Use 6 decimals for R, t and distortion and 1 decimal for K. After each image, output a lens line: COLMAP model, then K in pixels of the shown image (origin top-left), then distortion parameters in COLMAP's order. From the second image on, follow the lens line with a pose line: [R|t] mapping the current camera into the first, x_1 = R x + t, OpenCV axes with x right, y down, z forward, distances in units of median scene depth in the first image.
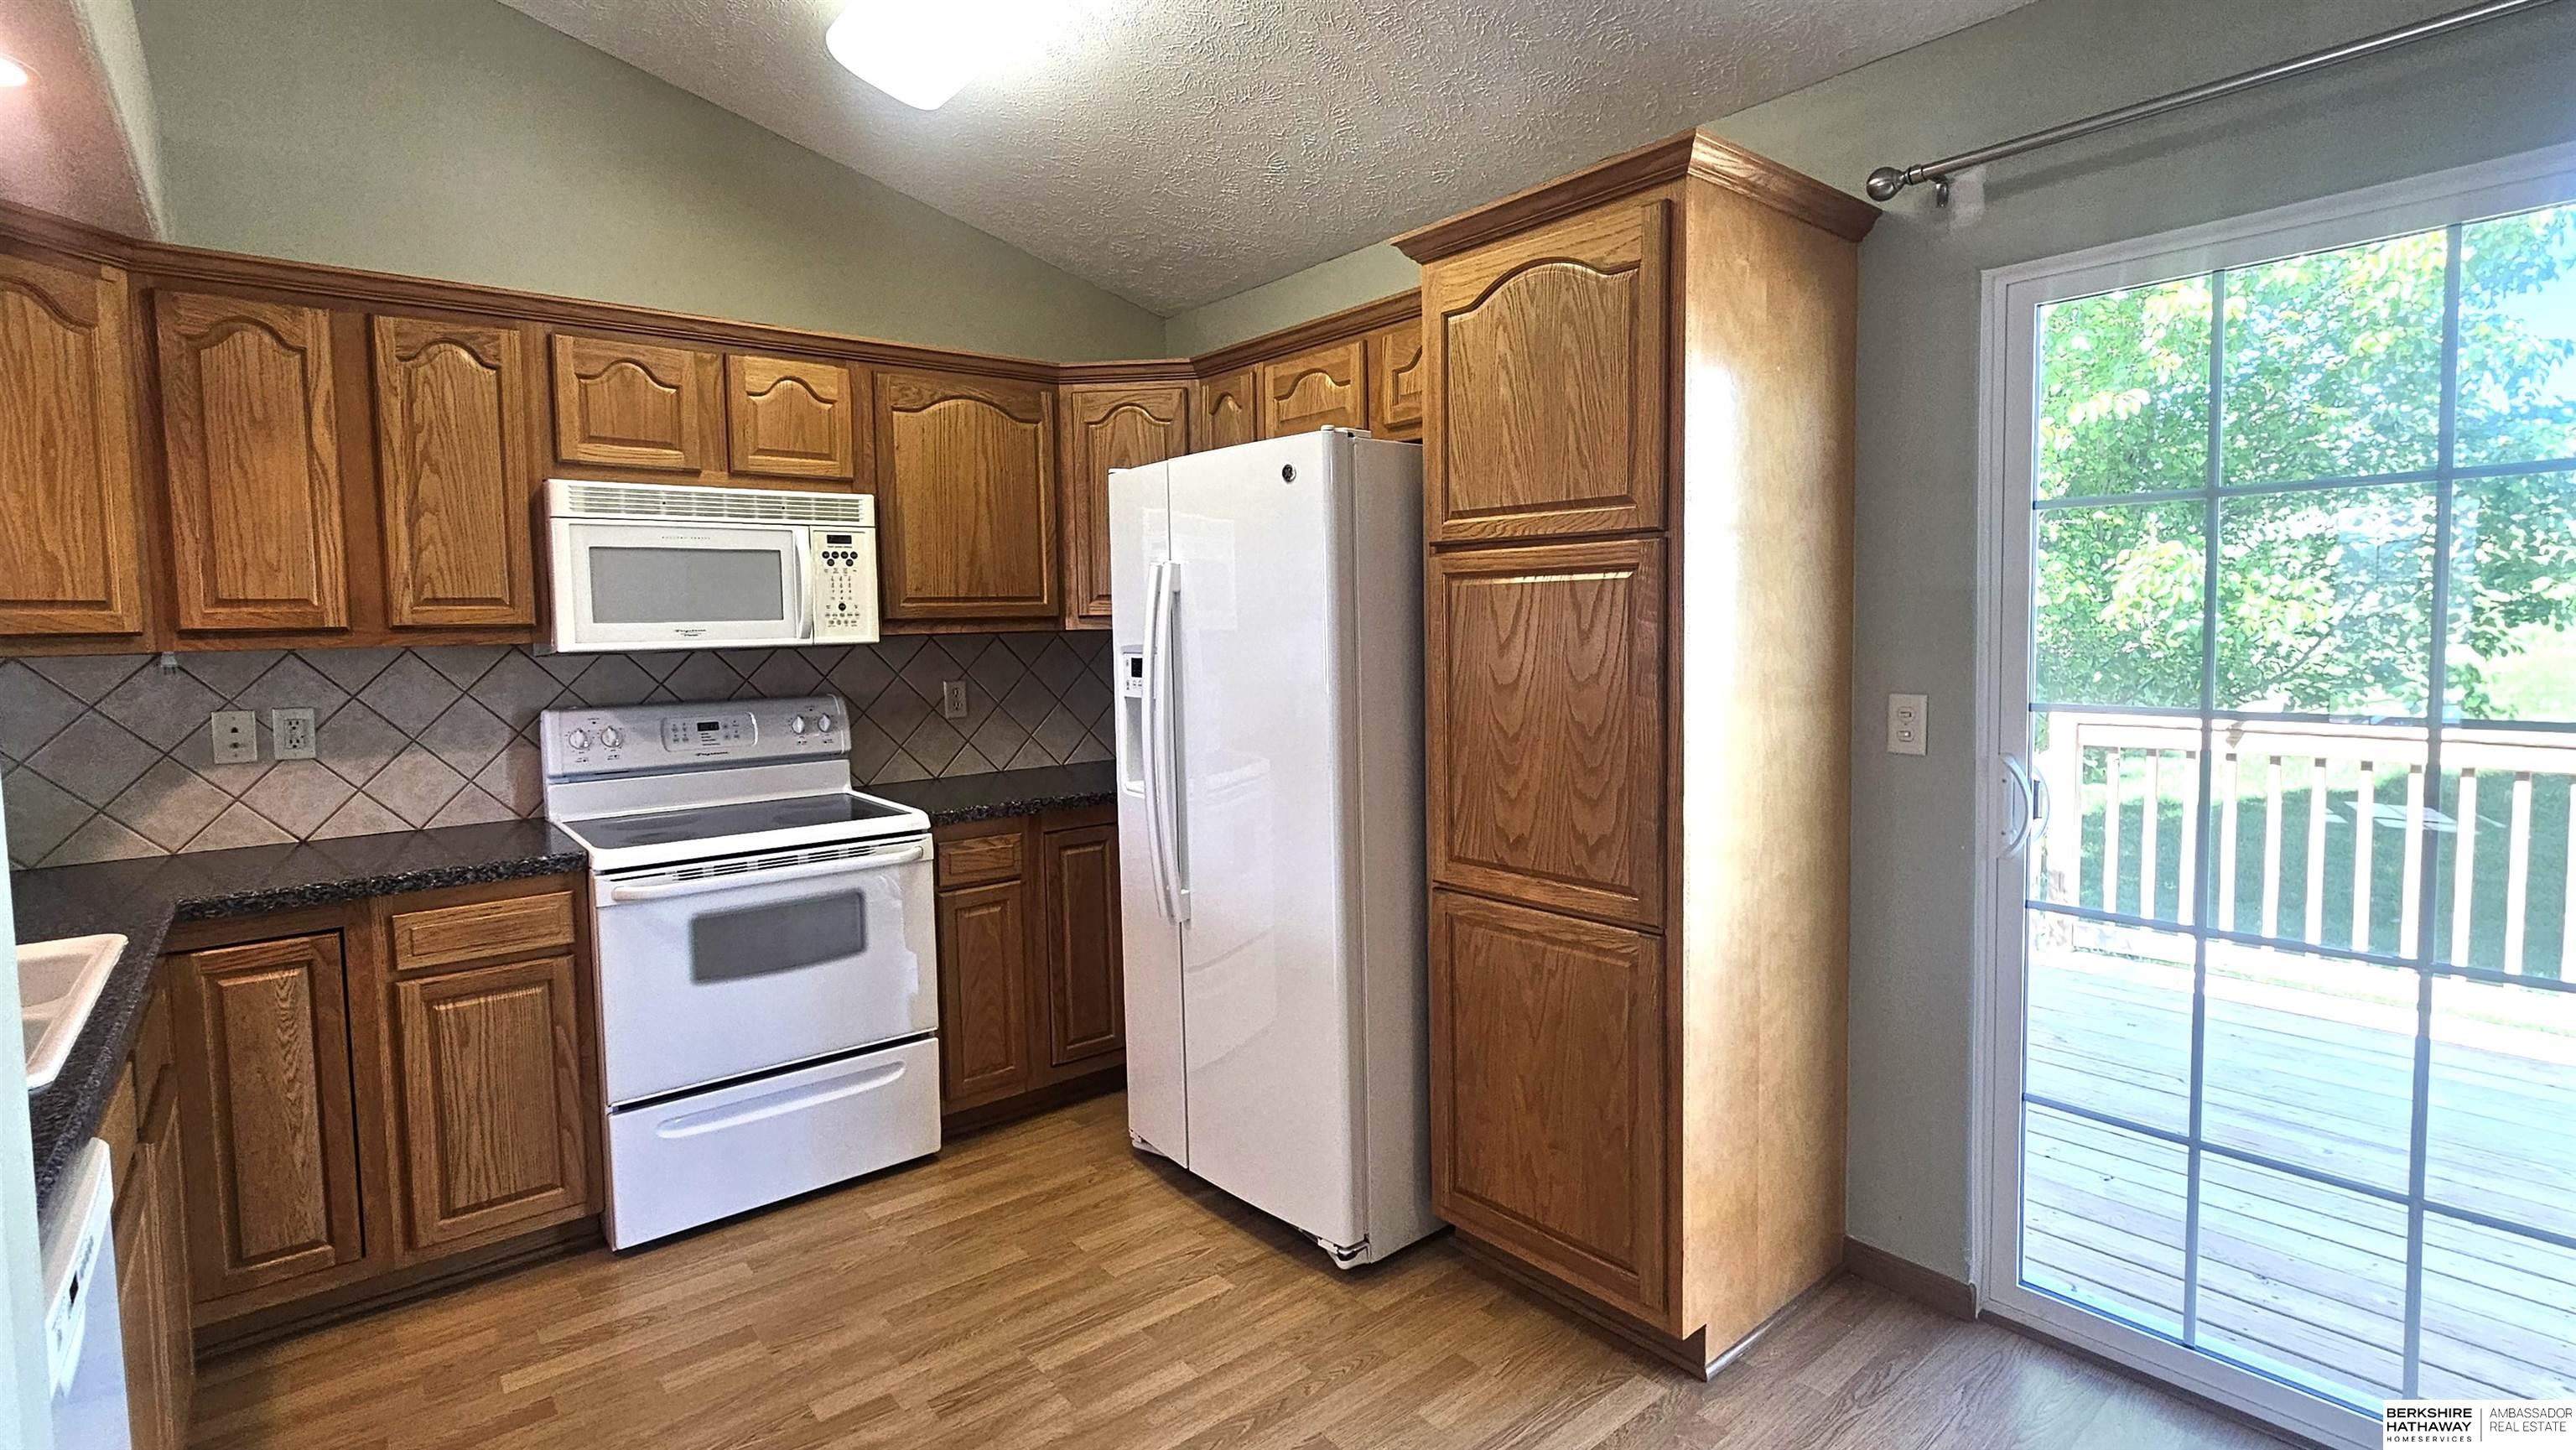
lens RADIAL K [[1209.3, 0, 1286.3], [0, 1209.3, 698.1], [0, 0, 1]] dist [-0.001400, -0.000006]
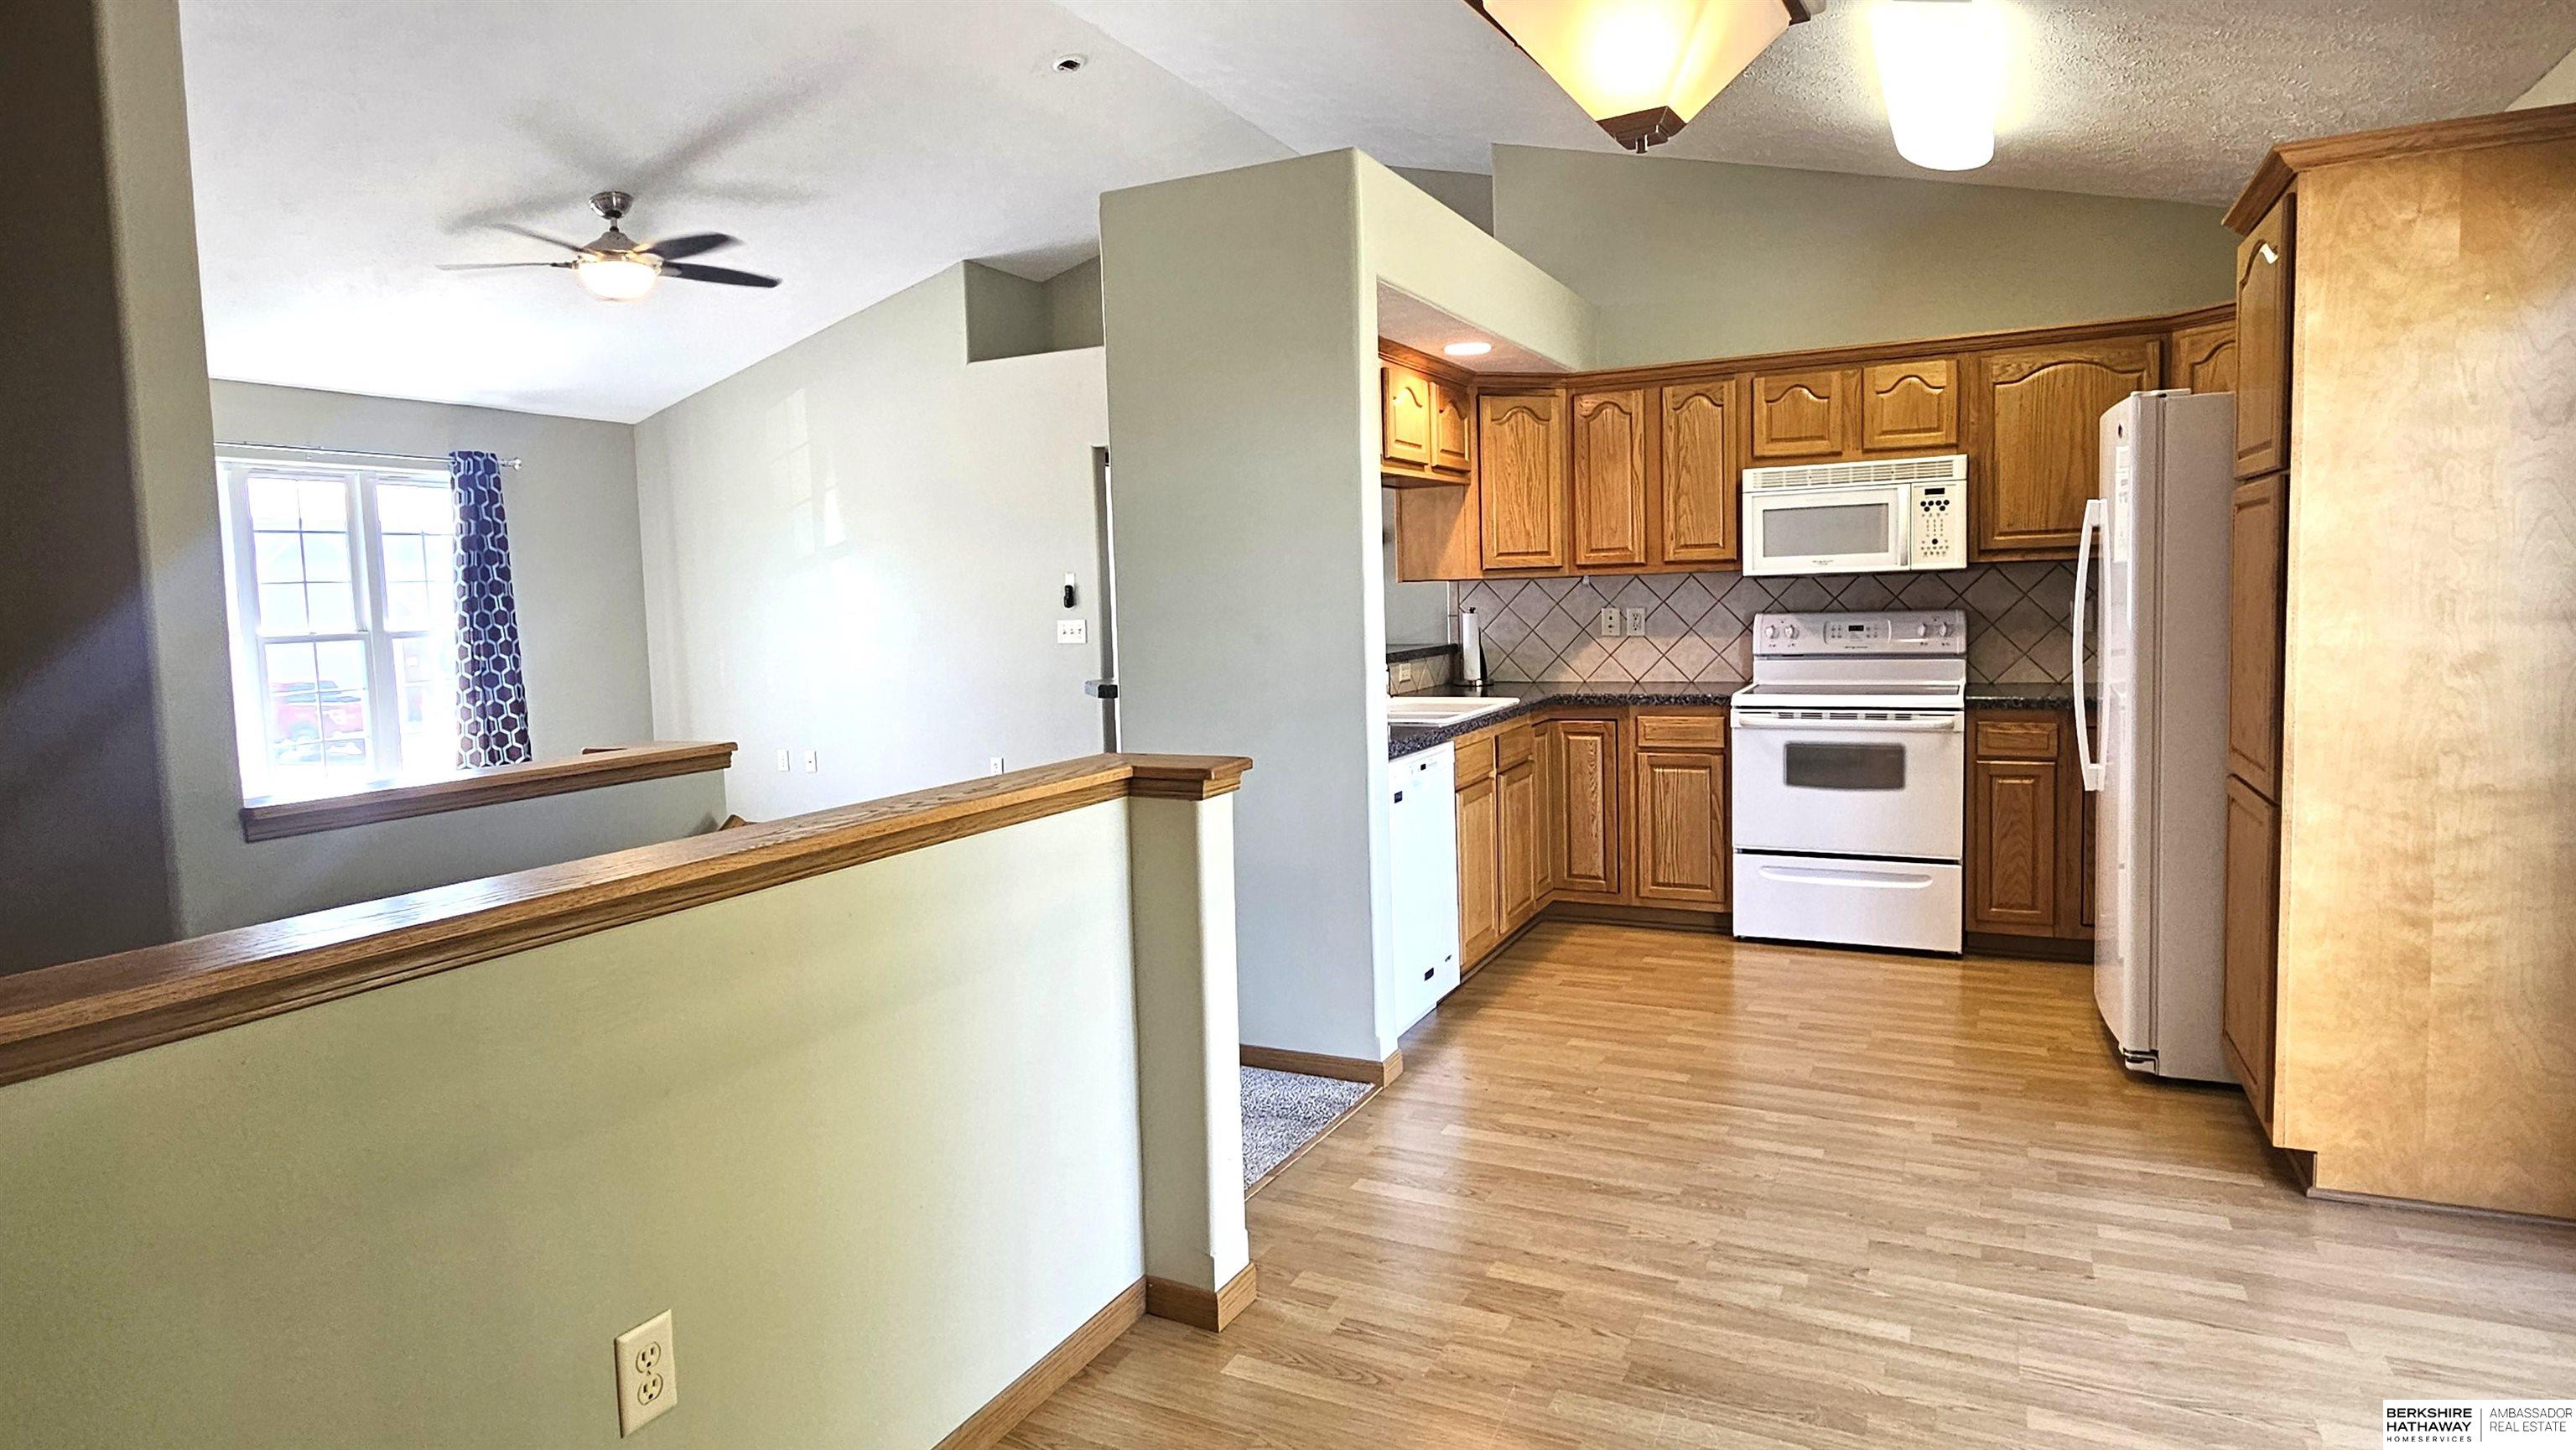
lens RADIAL K [[1434.2, 0, 1278.7], [0, 1434.2, 716.8], [0, 0, 1]] dist [0.002770, 0.000310]
pose [[0.416640, 0.084841, -0.905104, 0.908528], [-0.034955, 0.996394, 0.077308, 0.024021], [0.908399, -0.000572, 0.418103, -0.382220]]
